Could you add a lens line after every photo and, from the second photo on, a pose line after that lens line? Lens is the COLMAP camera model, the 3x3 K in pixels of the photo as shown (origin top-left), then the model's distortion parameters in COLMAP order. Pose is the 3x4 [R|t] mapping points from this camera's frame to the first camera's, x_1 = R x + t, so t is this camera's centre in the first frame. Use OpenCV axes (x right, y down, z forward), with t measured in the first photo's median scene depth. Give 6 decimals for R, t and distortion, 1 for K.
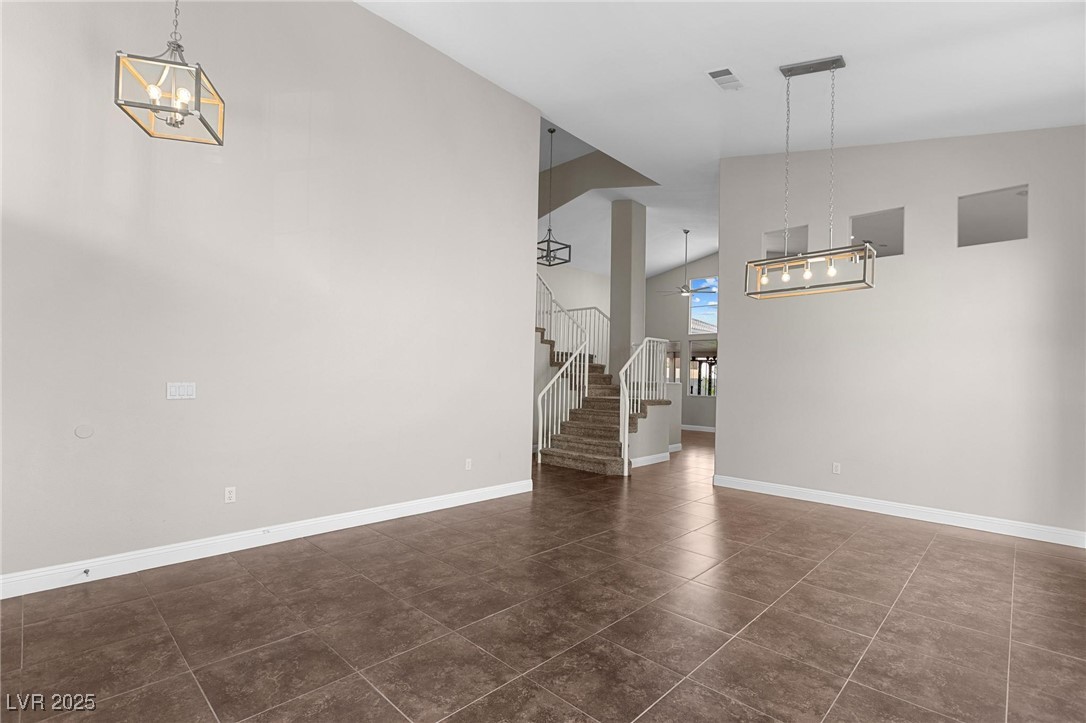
lens RADIAL K [[498.2, 0, 545.6], [0, 498.2, 365.9], [0, 0, 1]] dist [-0.003236, -0.000436]
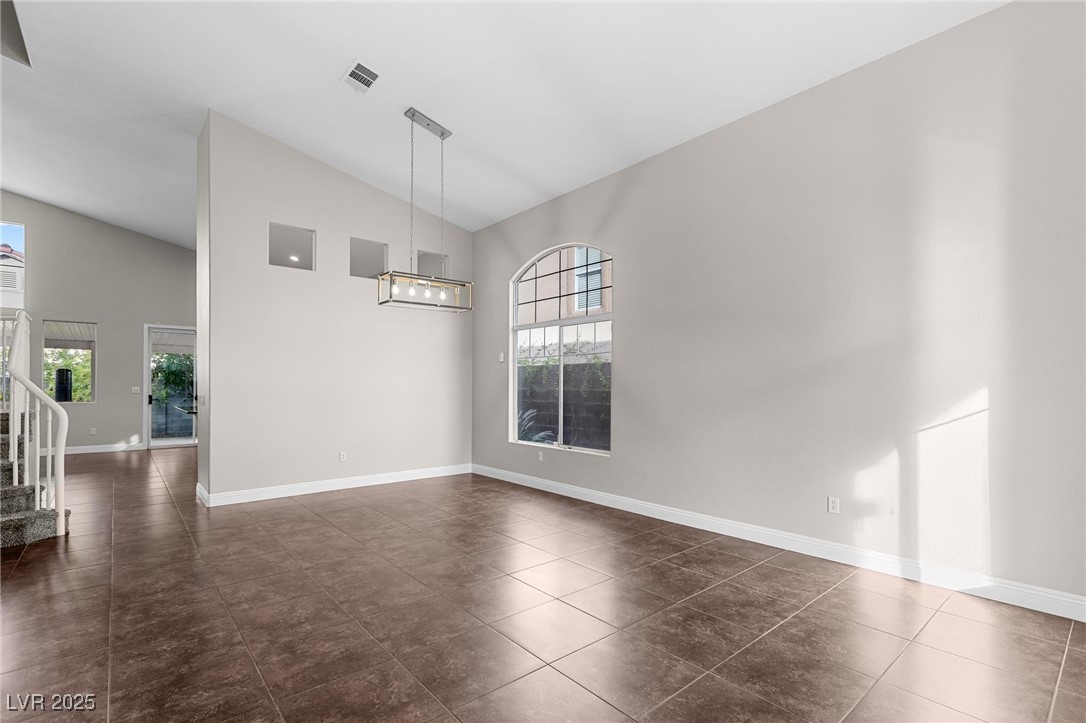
lens RADIAL K [[498.2, 0, 545.3], [0, 498.2, 372.2], [0, 0, 1]] dist [-0.003236, -0.000436]
pose [[0.094183, 0.005932, 0.995537, -0.614541], [-0.024698, 0.999688, -0.003620, 0.007236], [-0.995248, -0.024247, 0.094300, 0.532394]]
